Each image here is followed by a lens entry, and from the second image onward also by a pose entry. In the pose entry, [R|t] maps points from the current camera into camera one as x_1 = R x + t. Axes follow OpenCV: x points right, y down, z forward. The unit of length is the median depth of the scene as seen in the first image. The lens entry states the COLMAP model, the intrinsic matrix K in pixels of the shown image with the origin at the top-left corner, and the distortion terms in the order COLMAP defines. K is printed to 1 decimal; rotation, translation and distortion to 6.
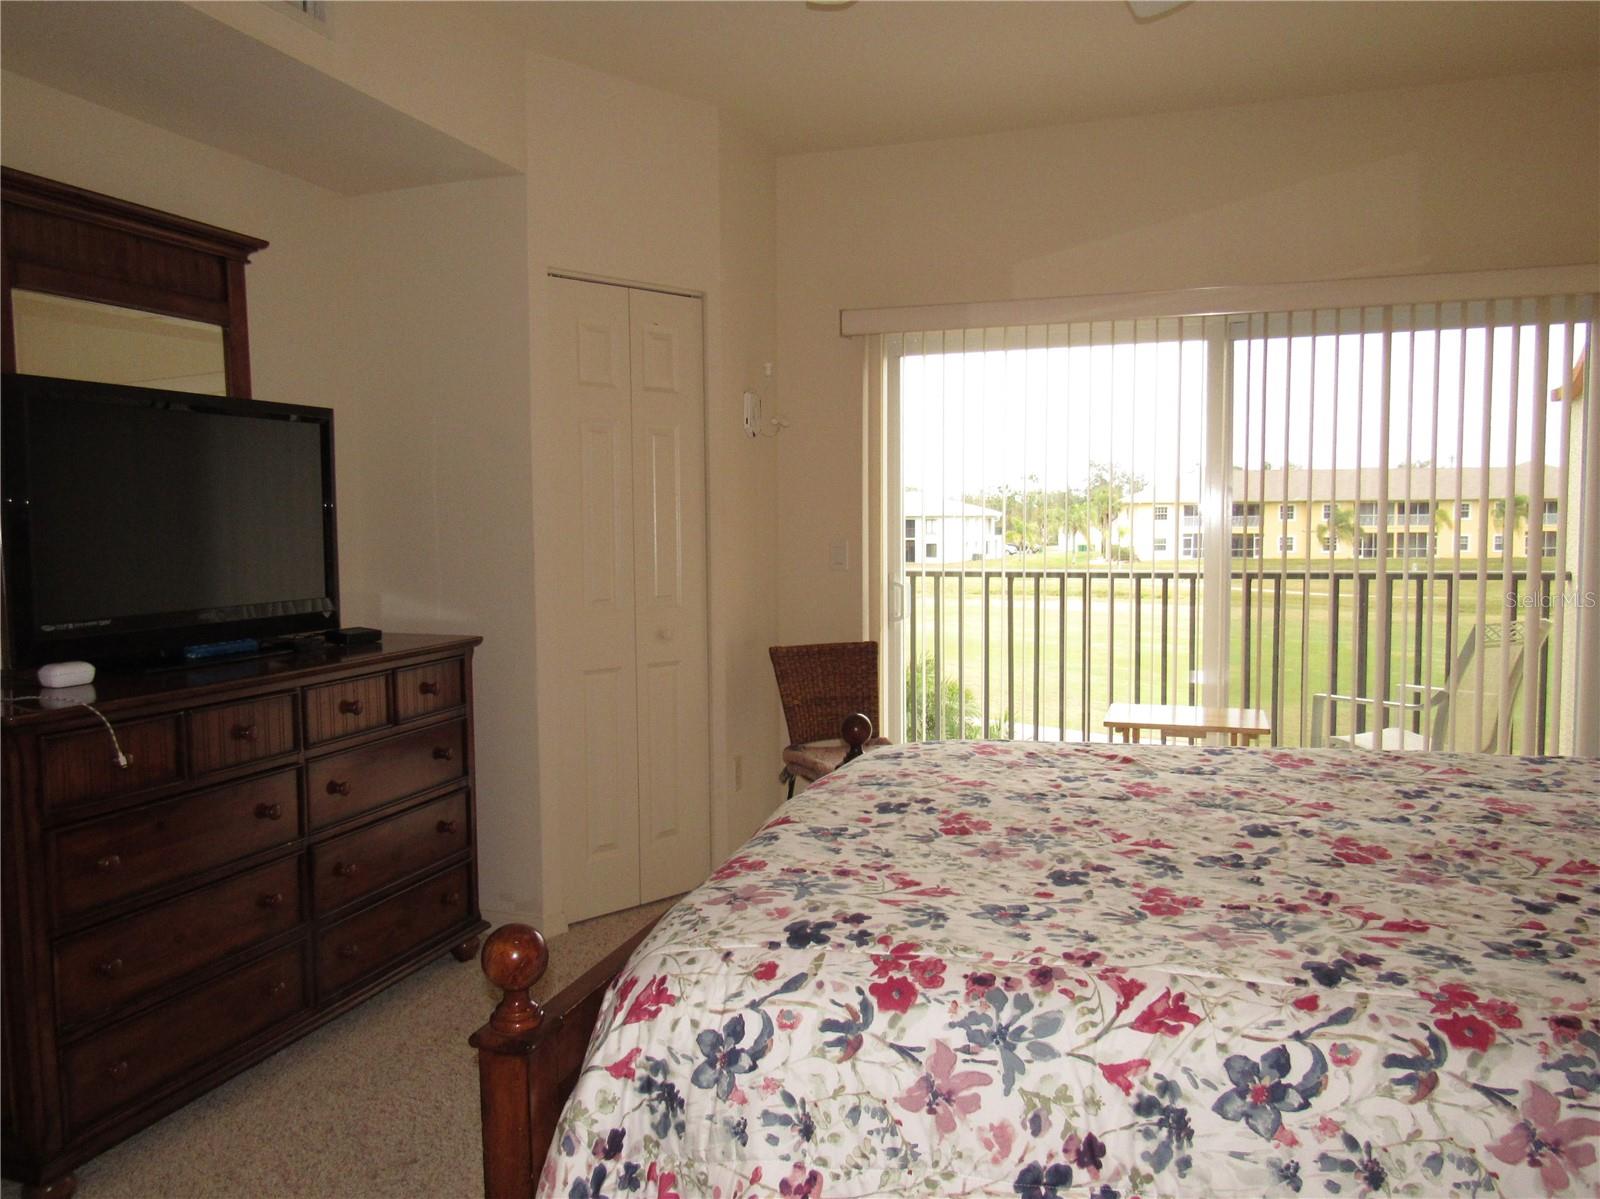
lens RADIAL K [[1186.8, 0, 804.2], [0, 1186.8, 603.0], [0, 0, 1]] dist [-0.030810, 0.011626]
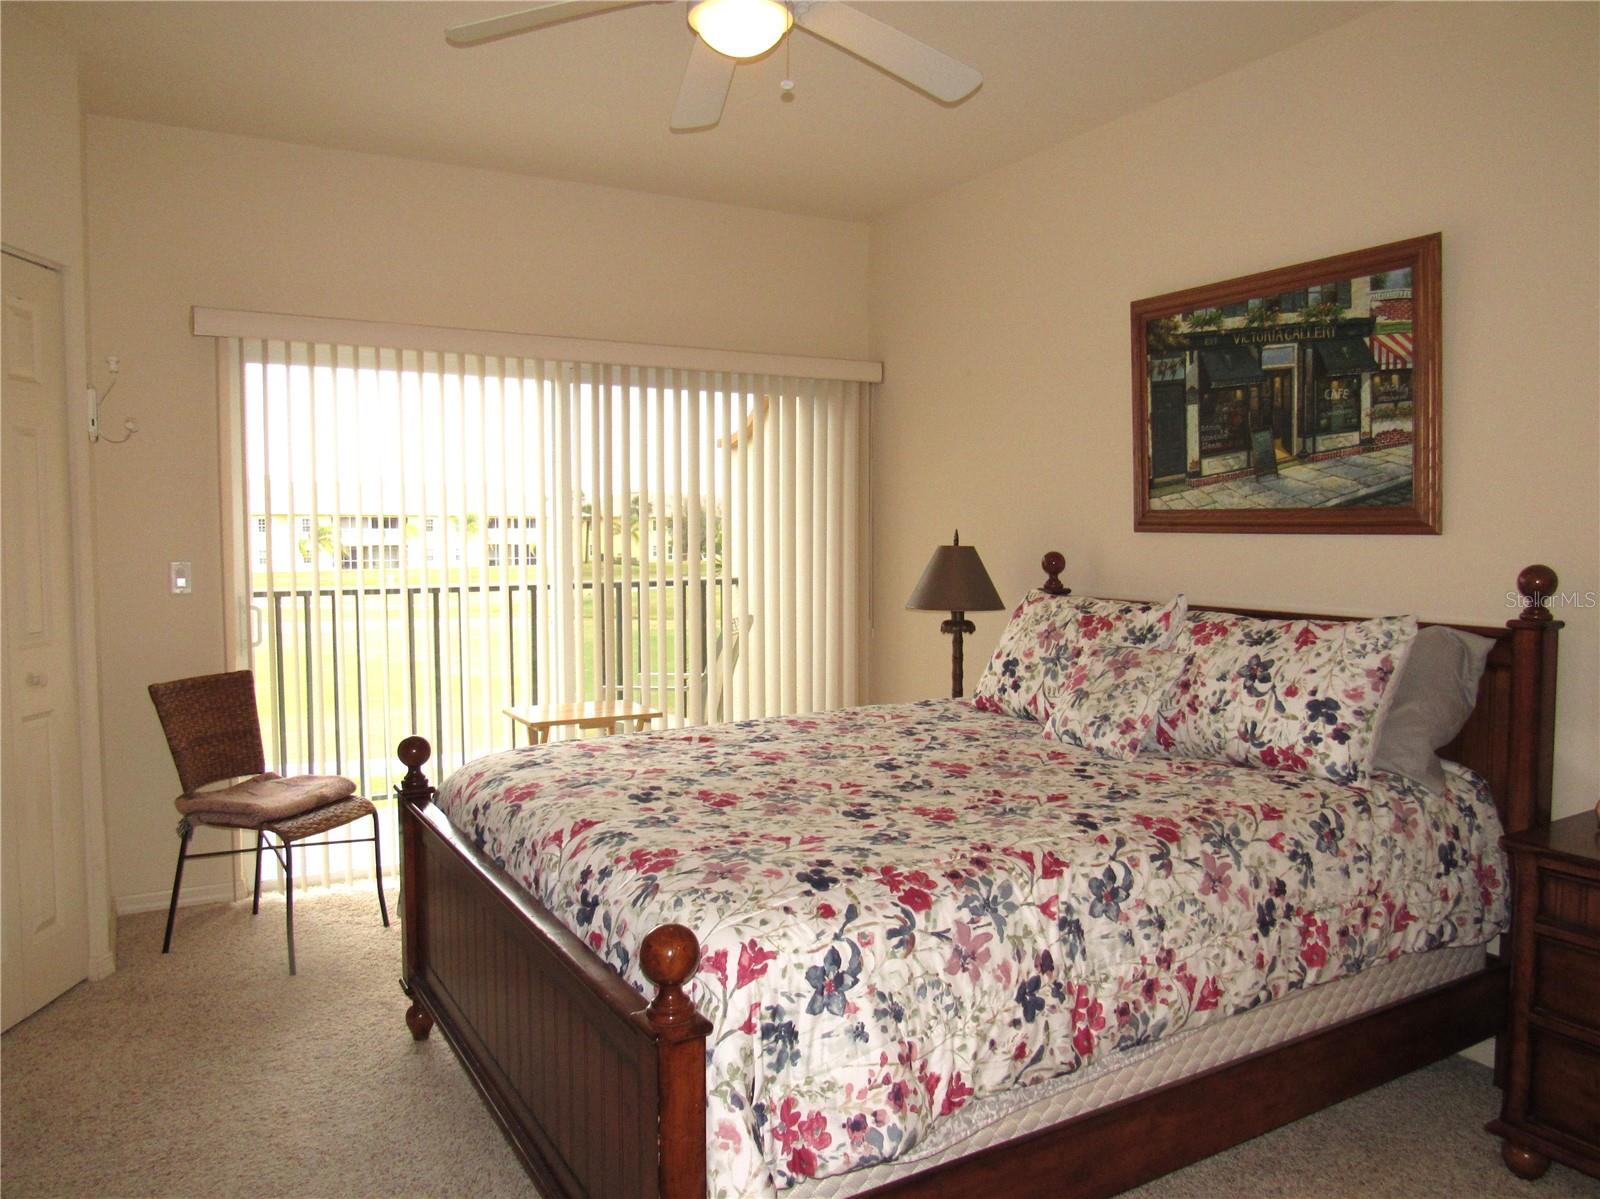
lens RADIAL K [[1186.8, 0, 804.2], [0, 1186.8, 603.0], [0, 0, 1]] dist [-0.030810, 0.011626]
pose [[0.656853, -0.037660, 0.753078, -0.994457], [0.045810, 0.998900, 0.009996, -0.026455], [-0.752626, 0.027932, 0.657856, 0.192802]]
